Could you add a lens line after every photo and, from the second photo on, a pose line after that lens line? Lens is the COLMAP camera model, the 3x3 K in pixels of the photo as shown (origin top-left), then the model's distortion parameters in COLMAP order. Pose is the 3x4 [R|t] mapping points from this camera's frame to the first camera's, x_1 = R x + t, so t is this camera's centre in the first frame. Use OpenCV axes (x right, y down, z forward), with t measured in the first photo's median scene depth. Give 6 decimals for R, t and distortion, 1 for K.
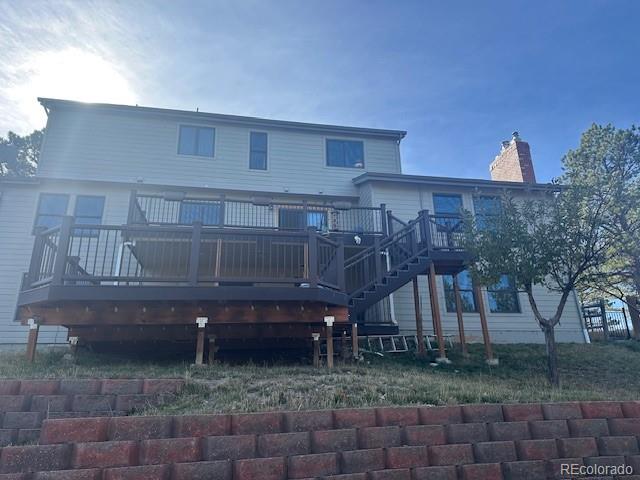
lens RADIAL K [[438.7, 0, 321.3], [0, 438.7, 241.3], [0, 0, 1]] dist [0.101825, -0.136369]
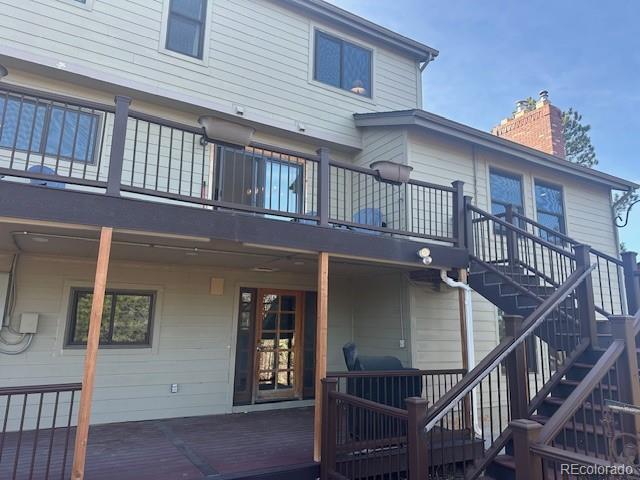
lens RADIAL K [[438.7, 0, 321.3], [0, 438.7, 241.3], [0, 0, 1]] dist [0.101825, -0.136369]
pose [[0.937616, 0.103704, 0.331847, -0.139743], [-0.151446, 0.980990, 0.121339, -0.045673], [-0.312955, -0.164027, 0.935497, 0.464092]]
